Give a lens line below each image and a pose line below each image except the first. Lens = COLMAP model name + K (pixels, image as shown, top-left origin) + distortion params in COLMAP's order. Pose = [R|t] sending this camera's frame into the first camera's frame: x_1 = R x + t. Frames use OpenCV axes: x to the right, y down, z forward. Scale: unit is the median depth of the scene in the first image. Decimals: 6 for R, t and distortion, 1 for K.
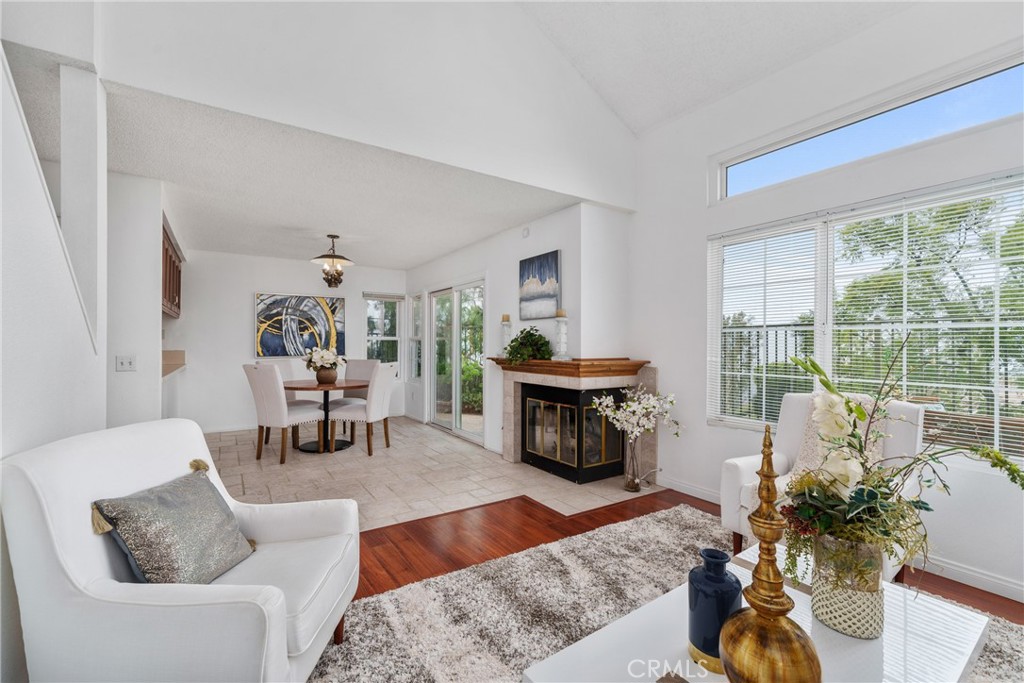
lens RADIAL K [[441.0, 0, 511.5], [0, 441.0, 340.2], [0, 0, 1]] dist [-0.000044, -0.000077]
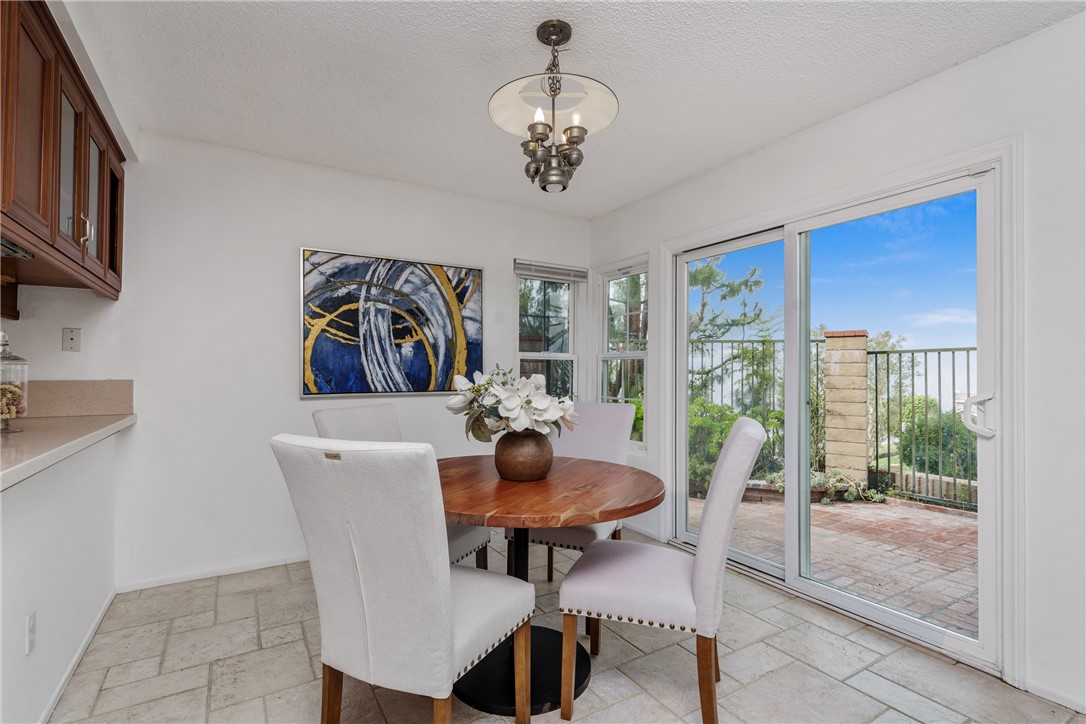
lens RADIAL K [[498.7, 0, 544.6], [0, 498.7, 364.6], [0, 0, 1]] dist [0.000325, 0.000277]
pose [[0.999363, 0.001222, -0.035666, -0.307756], [-0.001534, 0.999961, -0.008719, 0.011289], [0.035654, 0.008768, 0.999326, 0.494296]]
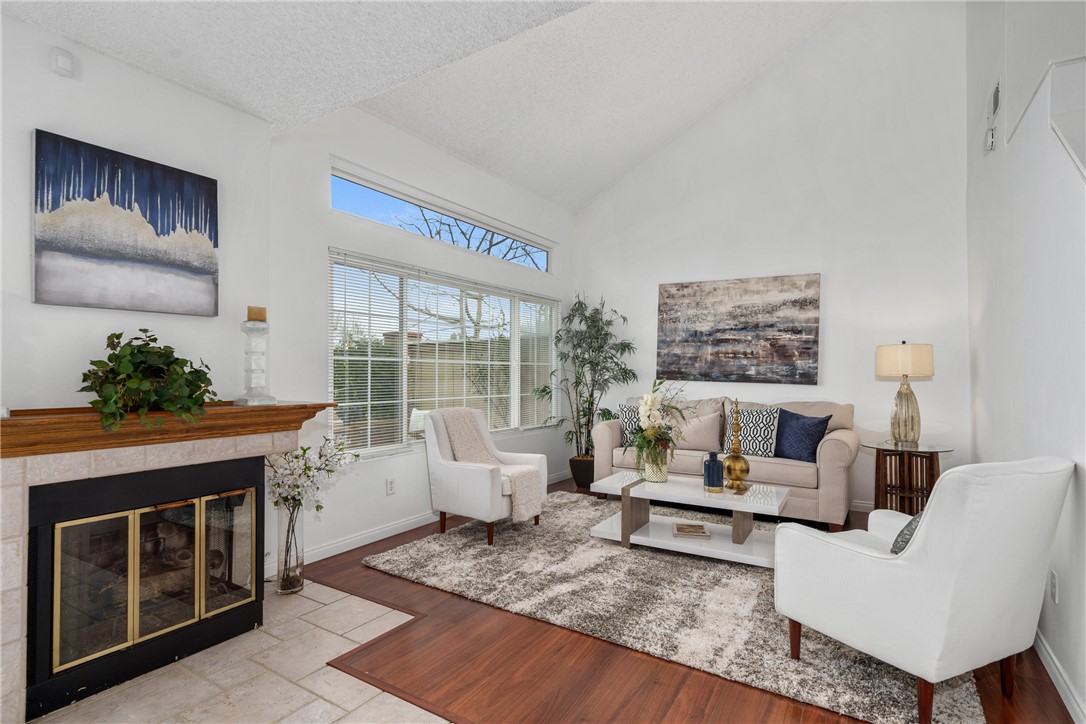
lens RADIAL K [[537.9, 0, 539.9], [0, 537.9, 366.1], [0, 0, 1]] dist [-0.000321, -0.000023]
pose [[-0.398673, 0.009019, 0.917049, -0.723337], [-0.005261, 0.999913, -0.012121, 0.008382], [-0.917078, -0.009657, -0.398591, 1.131438]]
